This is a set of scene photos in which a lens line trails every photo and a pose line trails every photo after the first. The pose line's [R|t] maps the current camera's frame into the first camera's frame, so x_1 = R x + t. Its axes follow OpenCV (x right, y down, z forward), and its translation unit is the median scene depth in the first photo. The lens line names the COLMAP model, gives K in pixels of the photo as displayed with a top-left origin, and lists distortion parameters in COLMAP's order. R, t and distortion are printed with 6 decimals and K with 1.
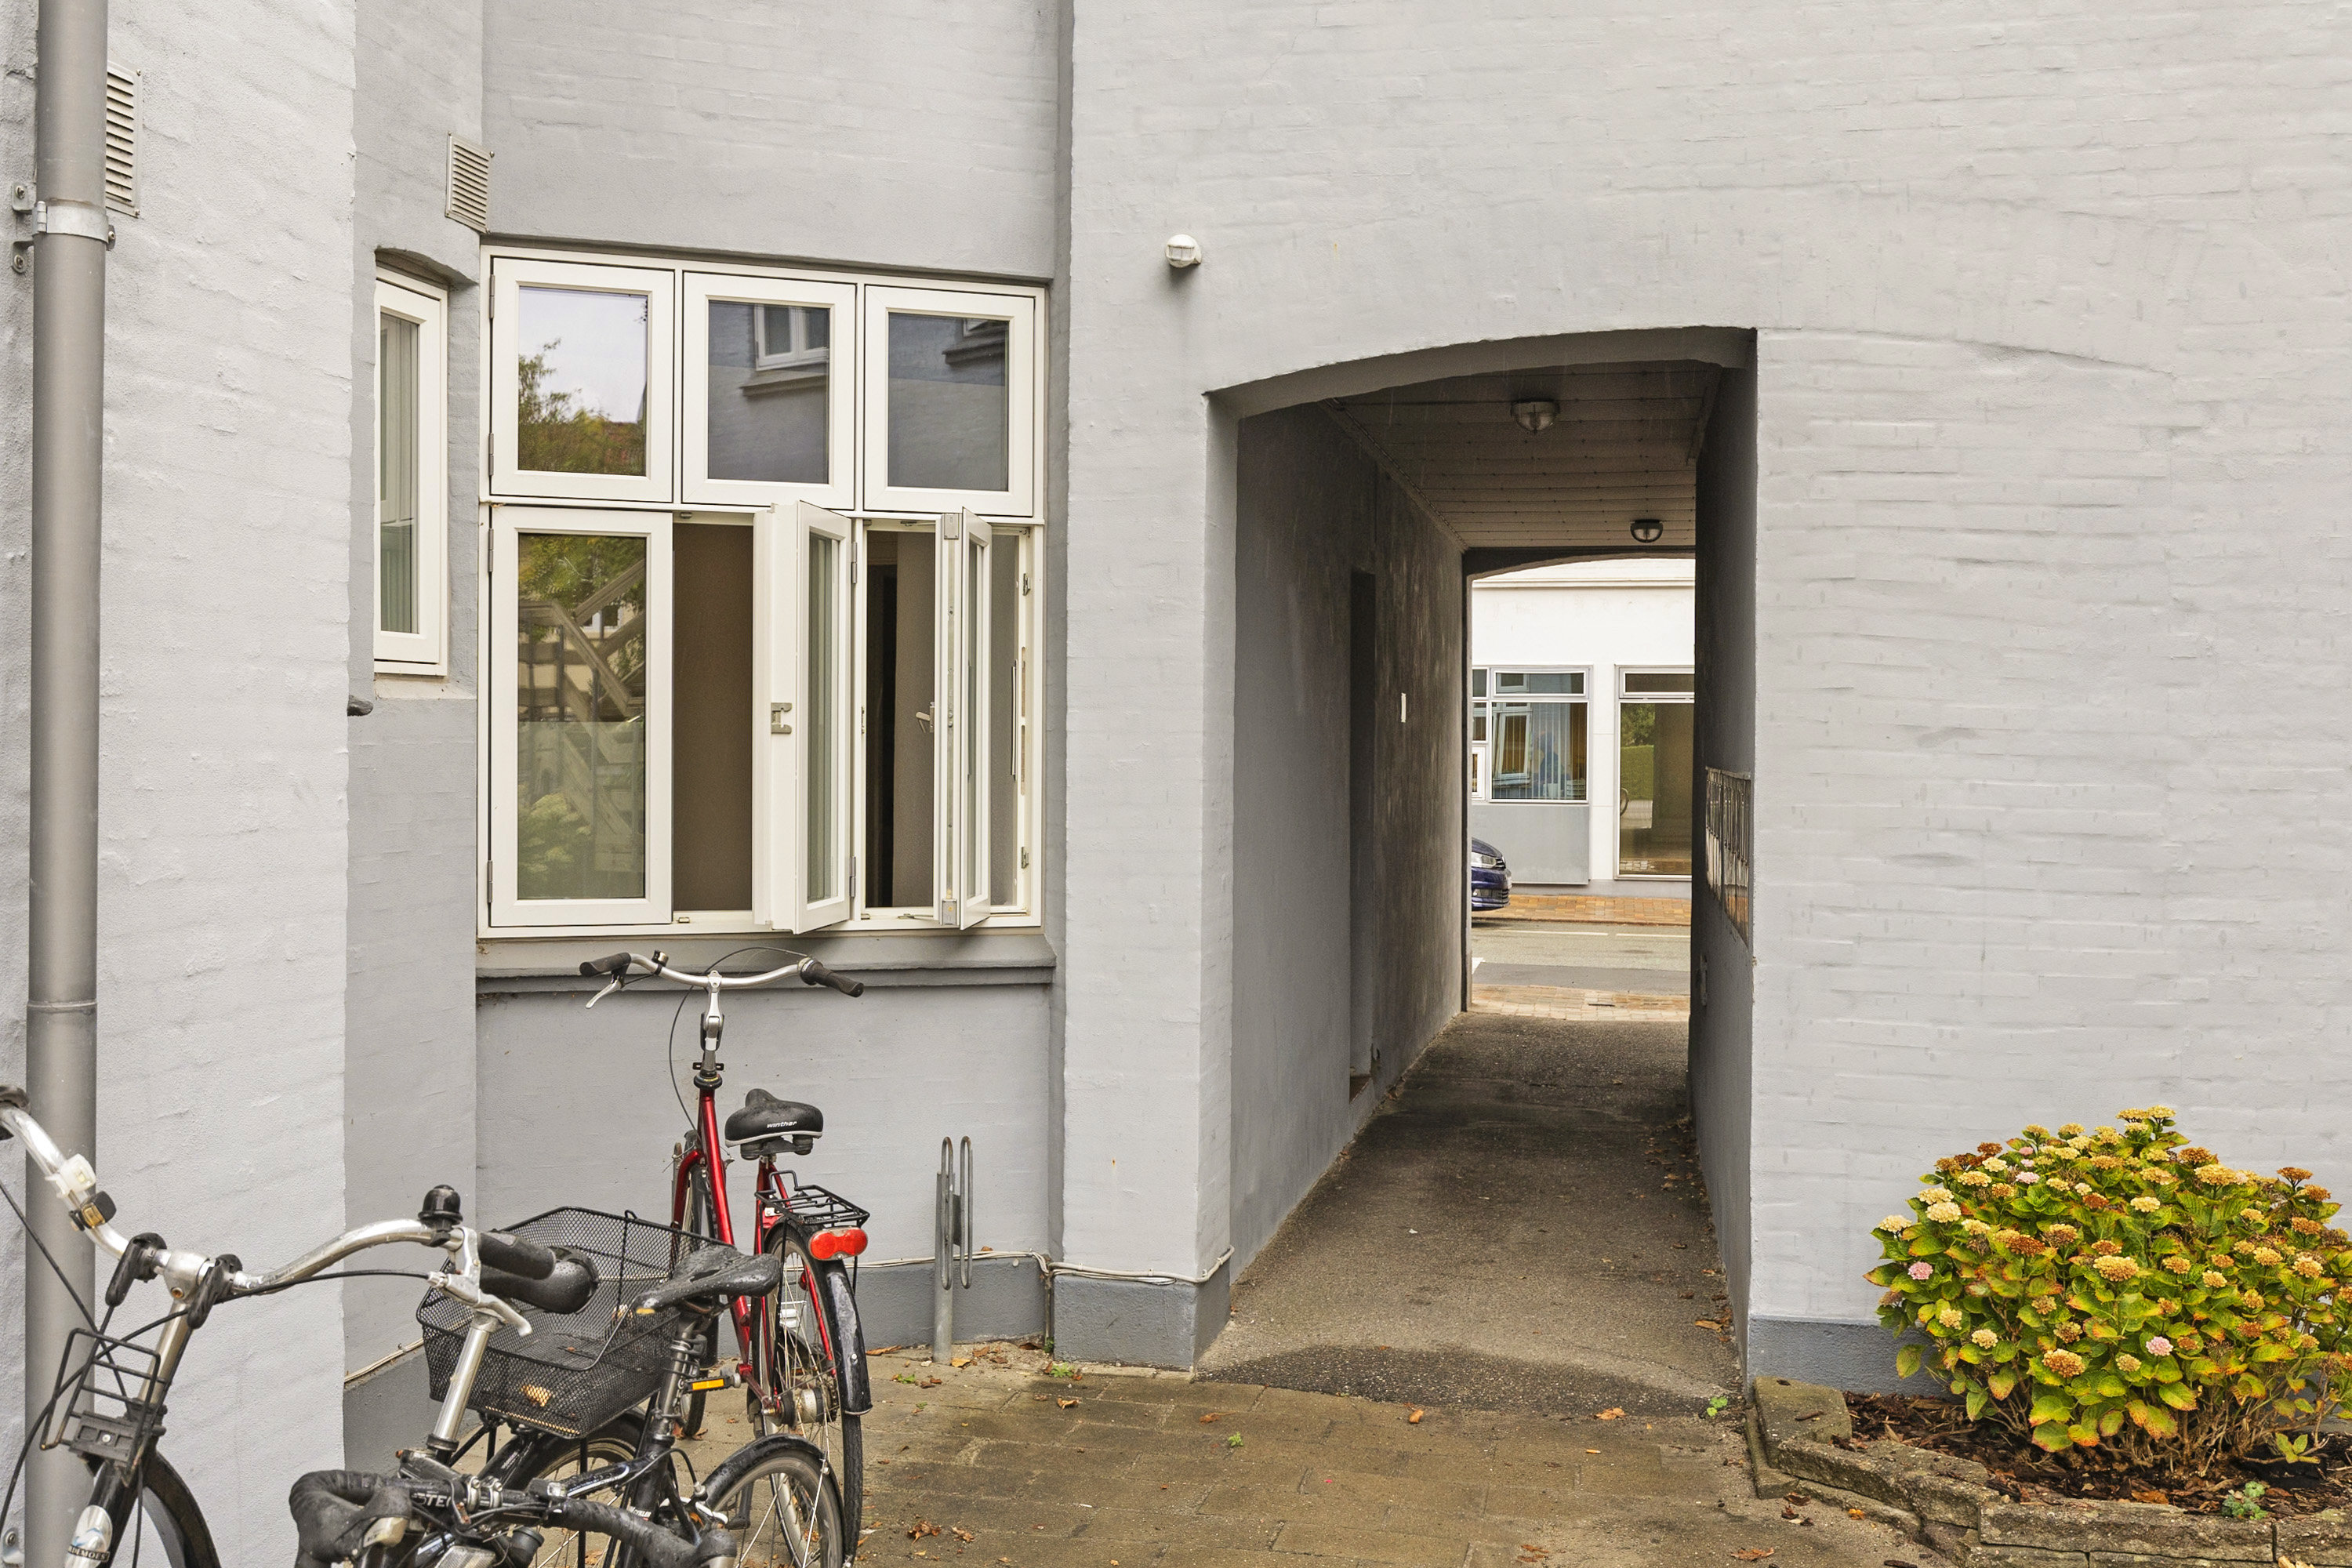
lens RADIAL K [[2300.8, 0, 1166.0], [0, 2300.8, 767.8], [0, 0, 1]] dist [0.004626, 0.000000]
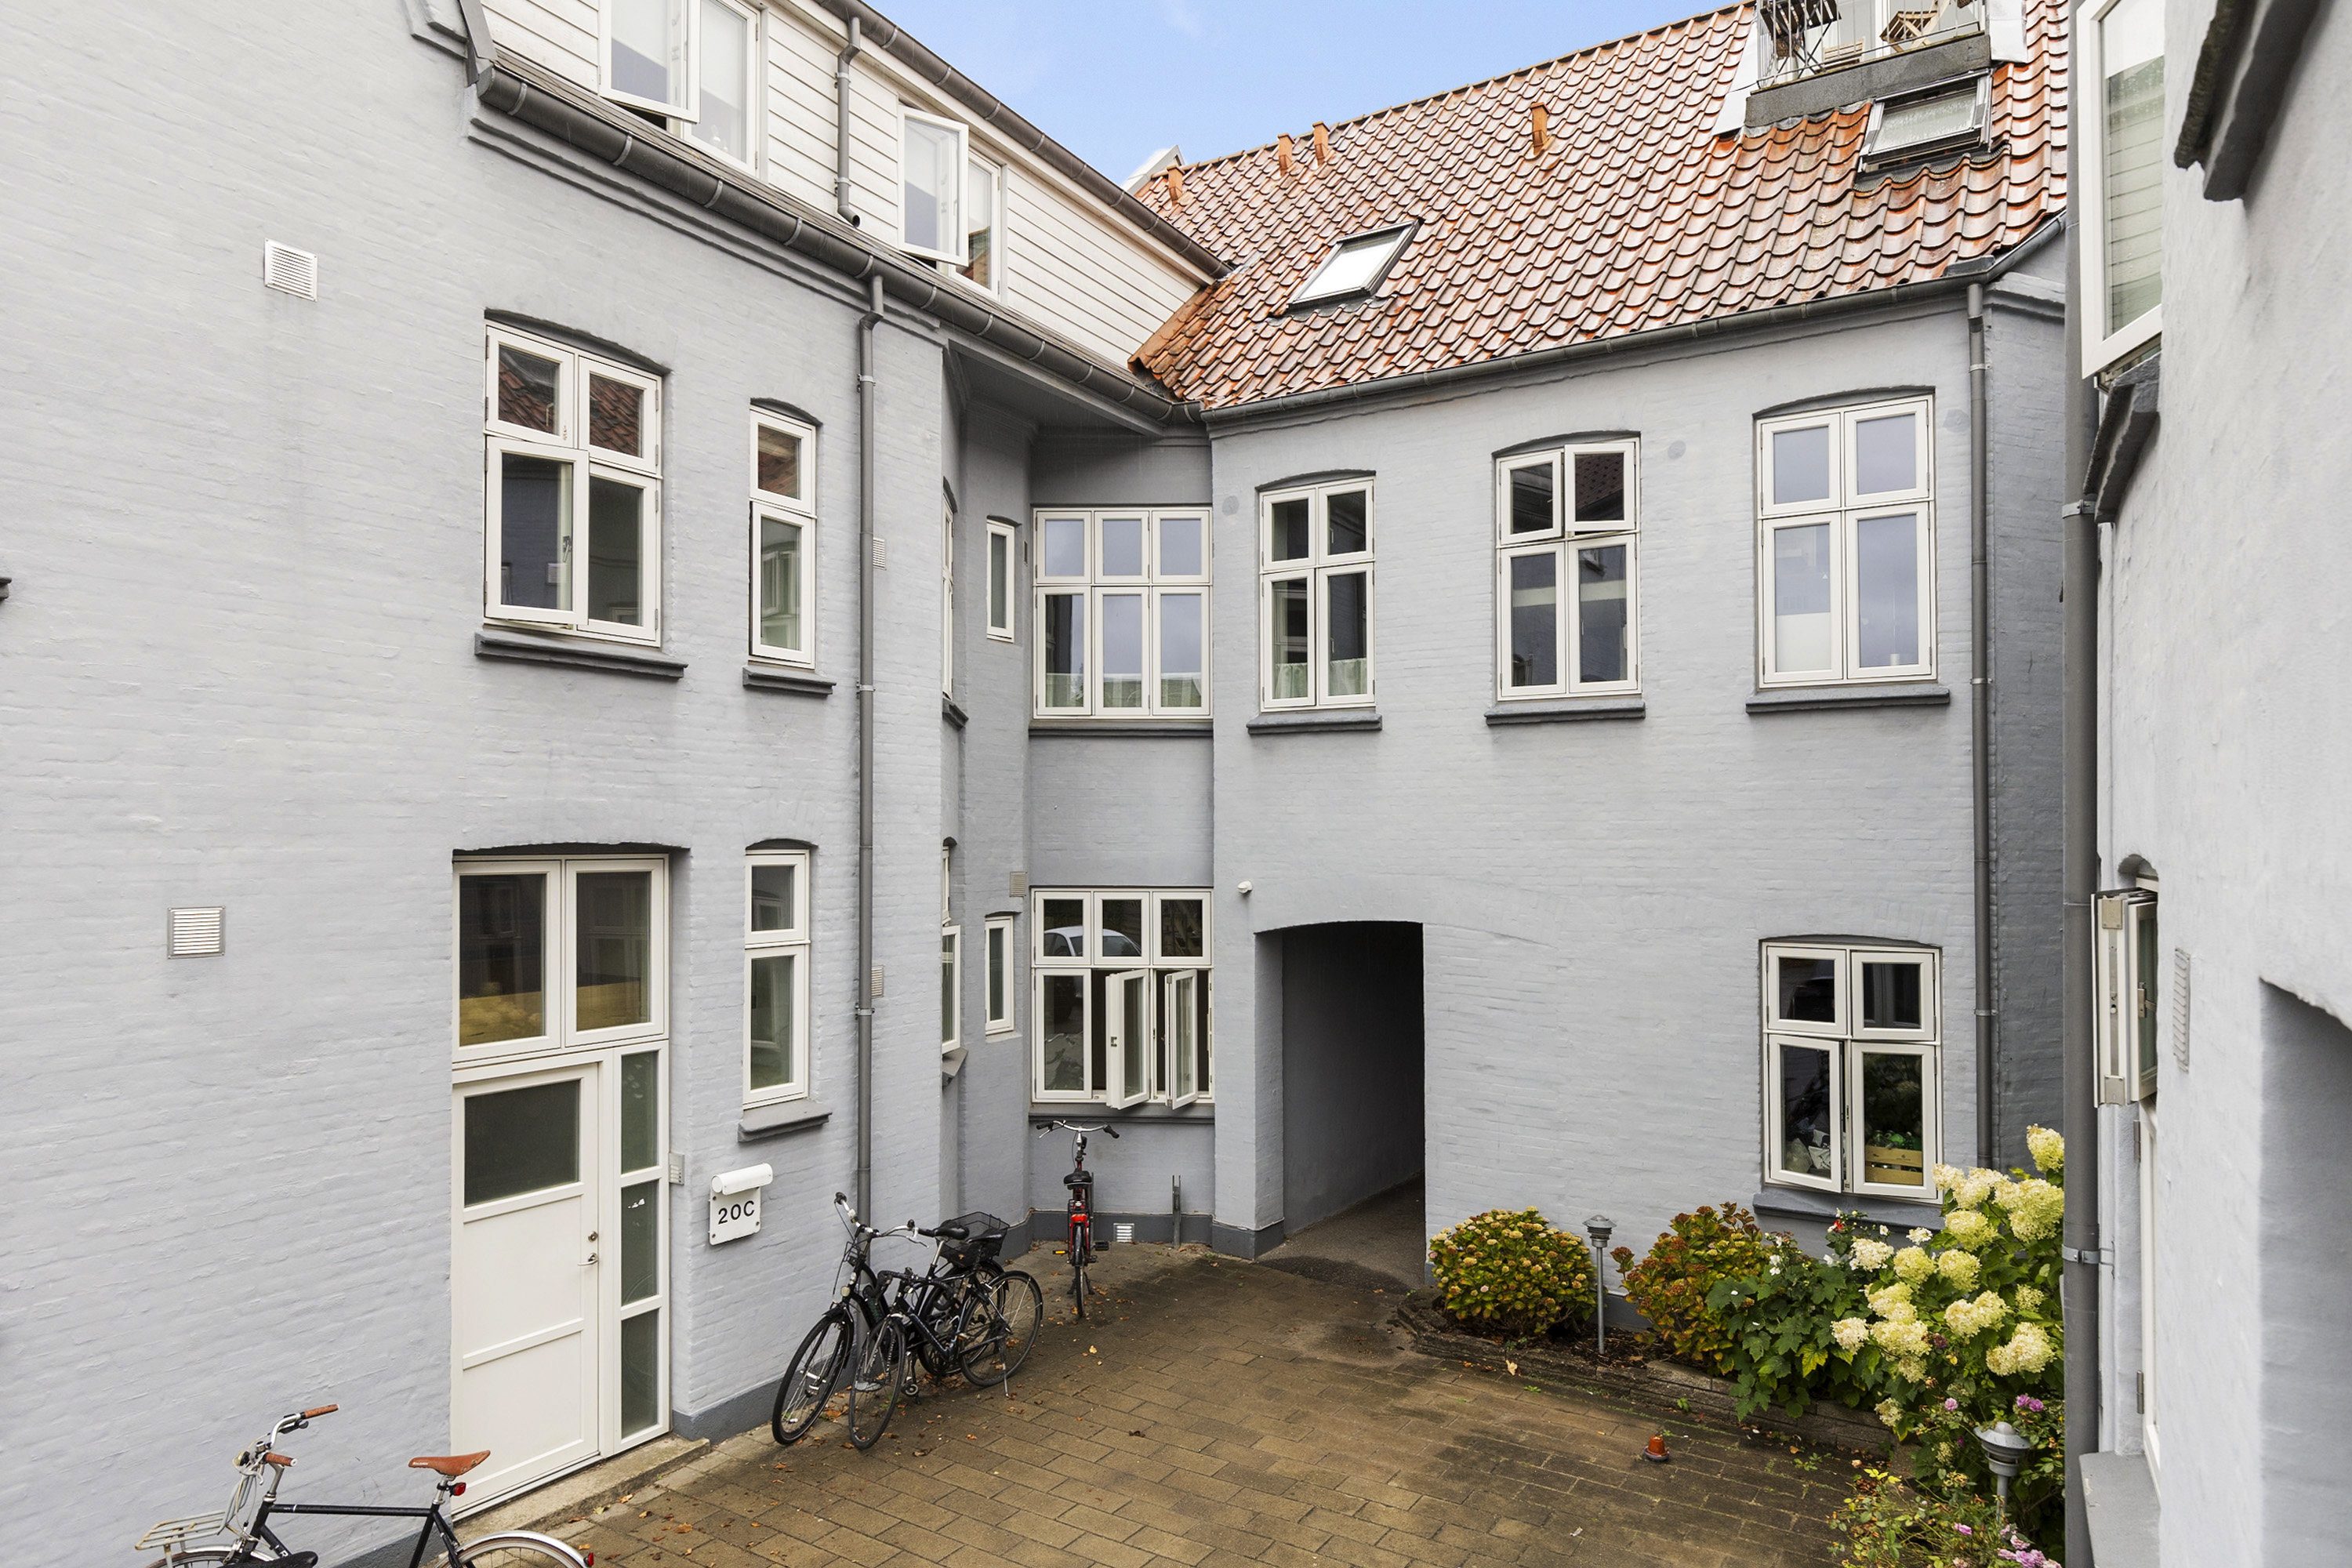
lens RADIAL K [[1448.4, 0, 1179.0], [0, 1448.4, 795.9], [0, 0, 1]] dist [0.002411, 0.000384]
pose [[0.930986, -0.008253, -0.364961, 0.641108], [0.000041, 0.999747, -0.022504, -0.310712], [0.365054, 0.020936, 0.930751, -0.827702]]
